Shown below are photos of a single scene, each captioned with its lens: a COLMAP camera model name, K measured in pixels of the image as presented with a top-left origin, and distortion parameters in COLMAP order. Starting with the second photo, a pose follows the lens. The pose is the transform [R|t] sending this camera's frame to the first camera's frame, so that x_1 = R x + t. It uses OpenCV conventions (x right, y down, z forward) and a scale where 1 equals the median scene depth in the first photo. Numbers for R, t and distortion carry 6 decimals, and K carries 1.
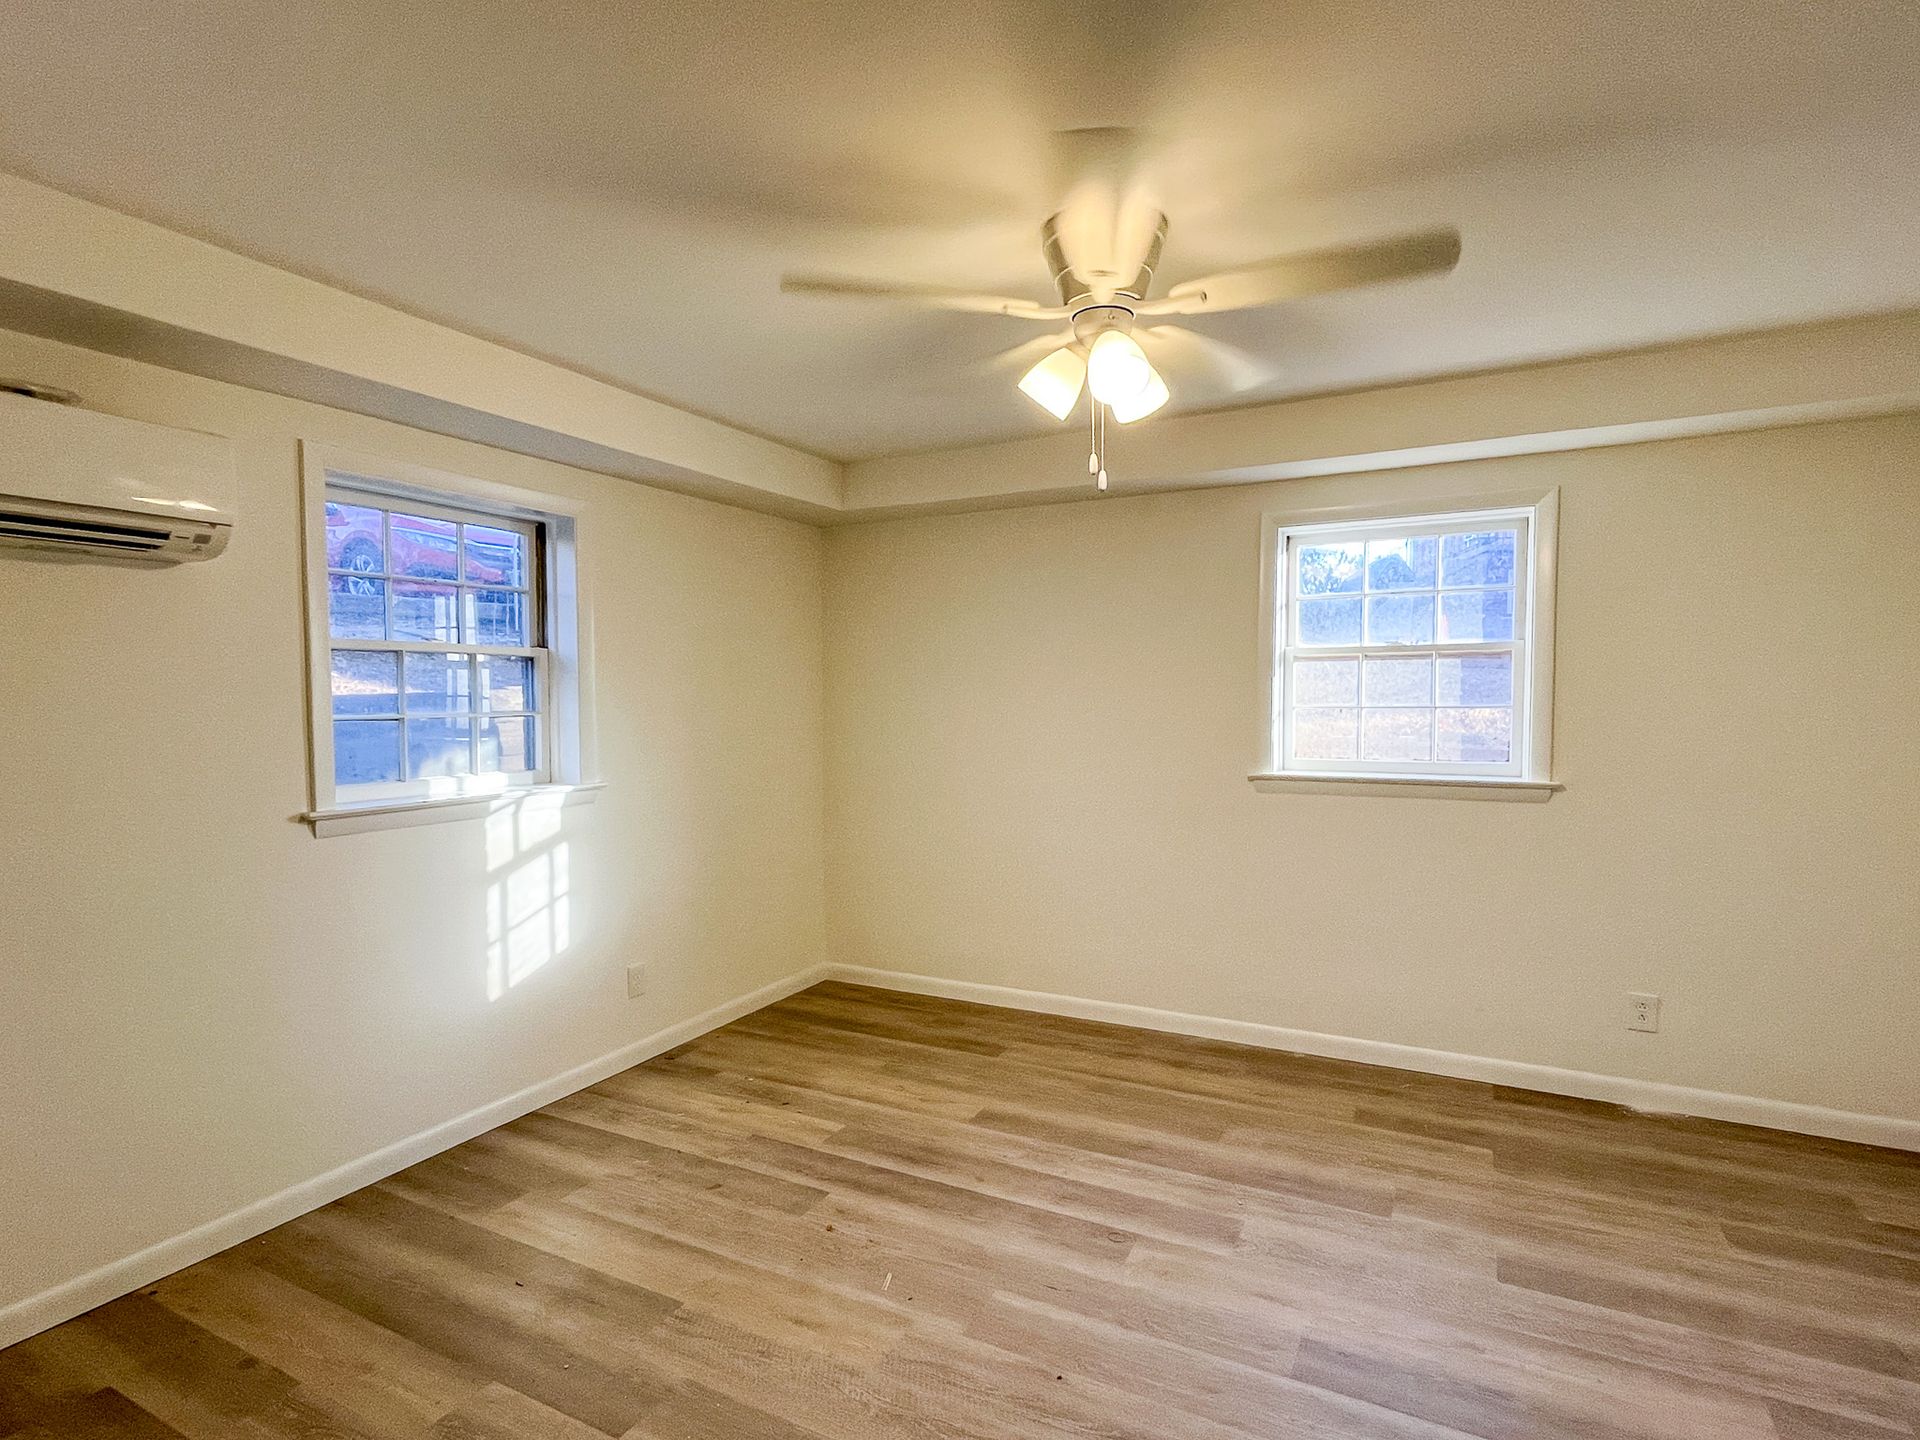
lens RADIAL K [[999.6, 0, 960.0], [0, 999.6, 720.0], [0, 0, 1]] dist [-0.003445, -0.000773]
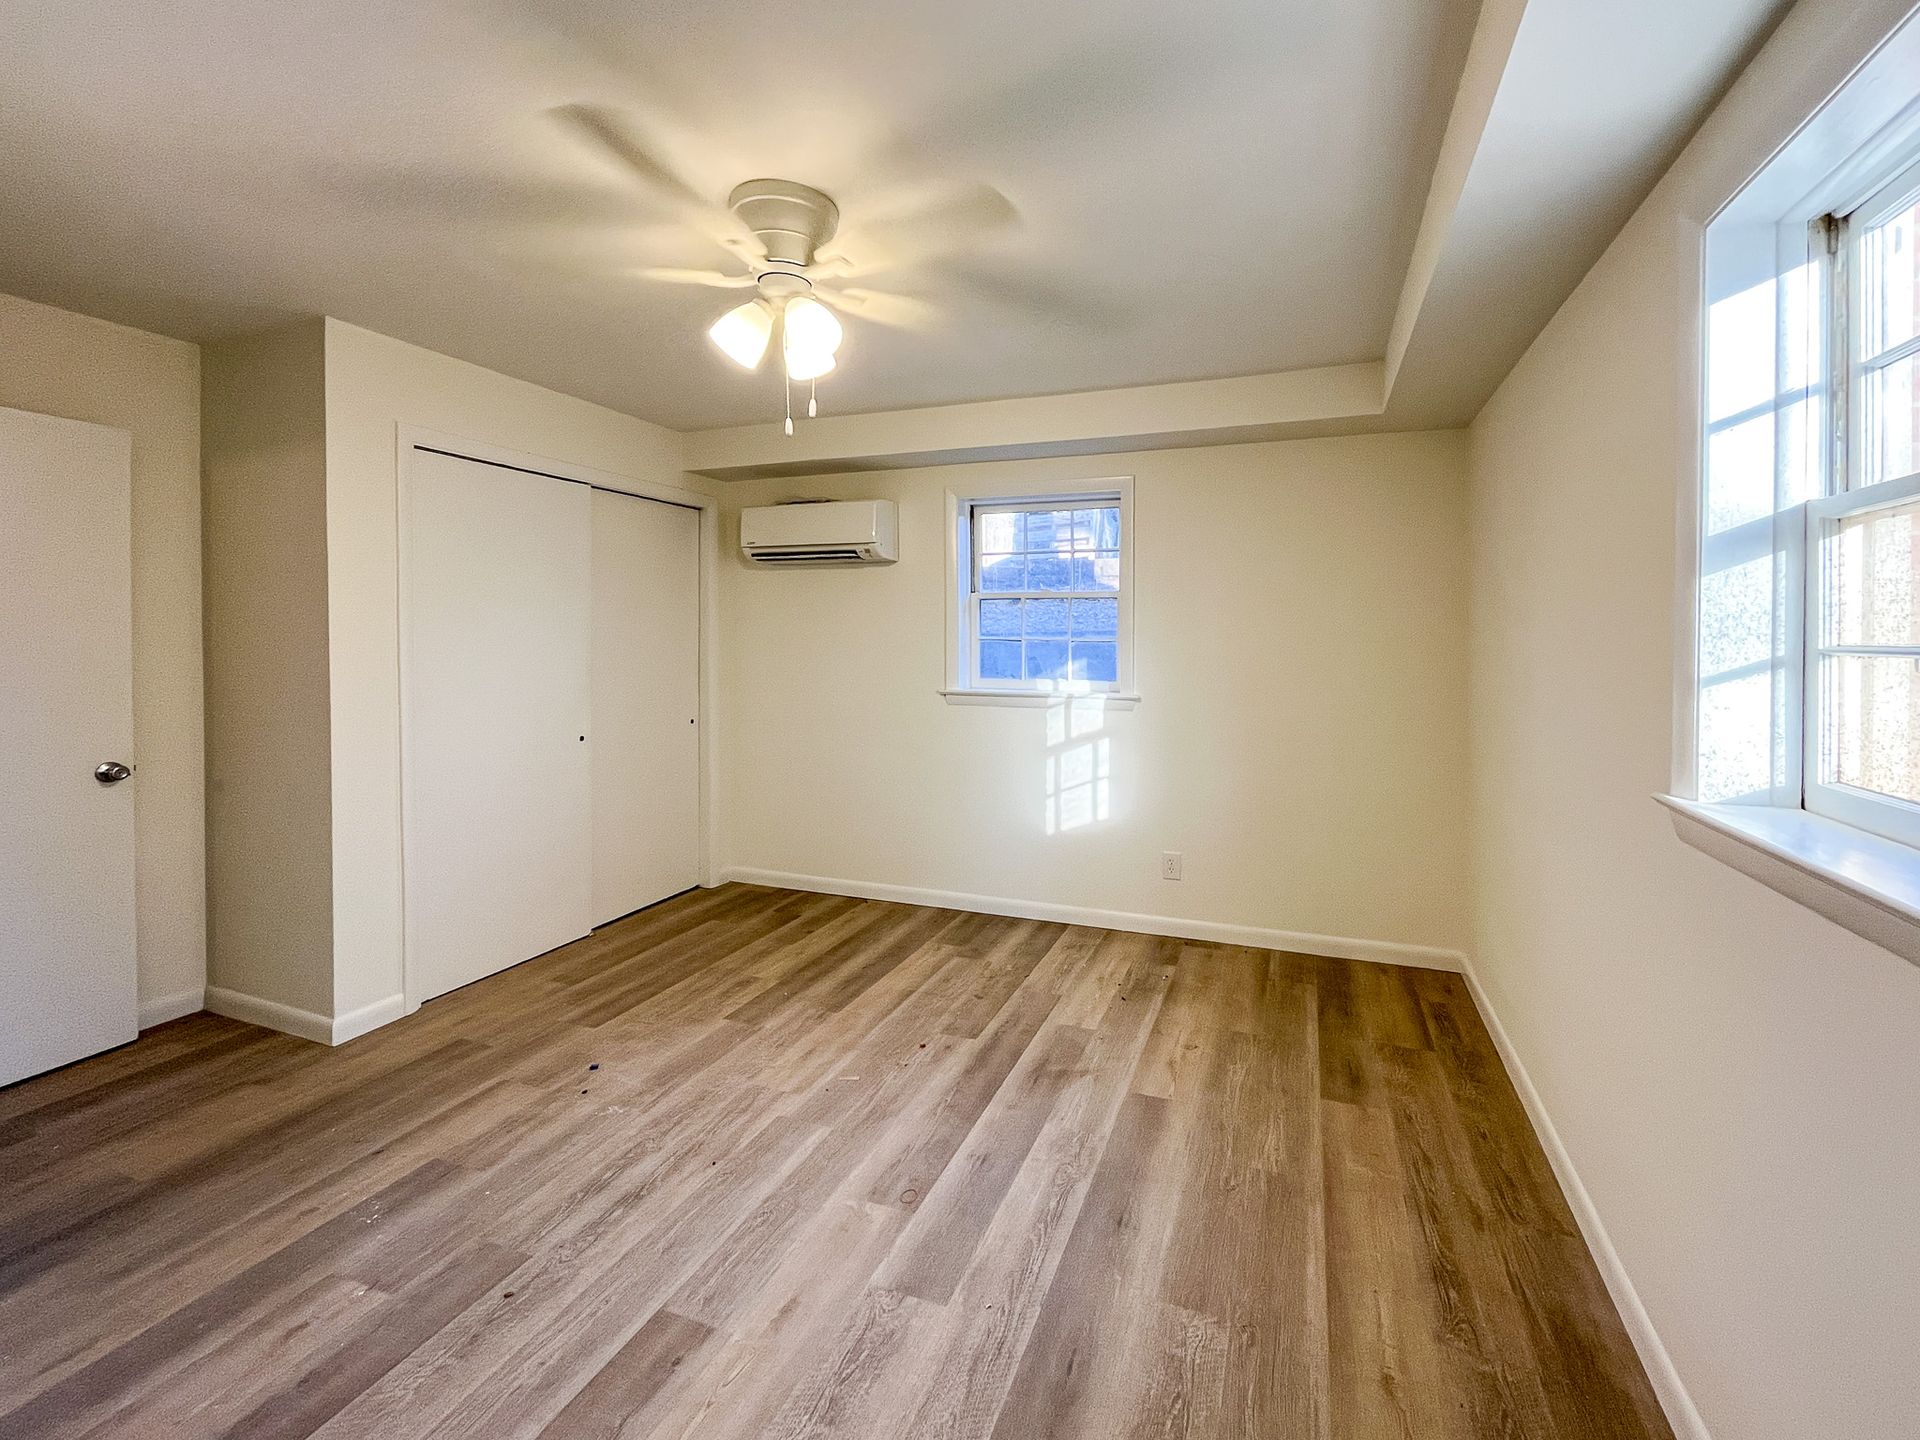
lens RADIAL K [[824.1, 0, 960.0], [0, 824.1, 720.0], [0, 0, 1]] dist [0.000162, -0.000514]
pose [[0.096393, 0.107744, -0.989495, 0.683671], [-0.033122, 0.993921, 0.105000, -0.007121], [0.994792, 0.022652, 0.099376, 0.747290]]
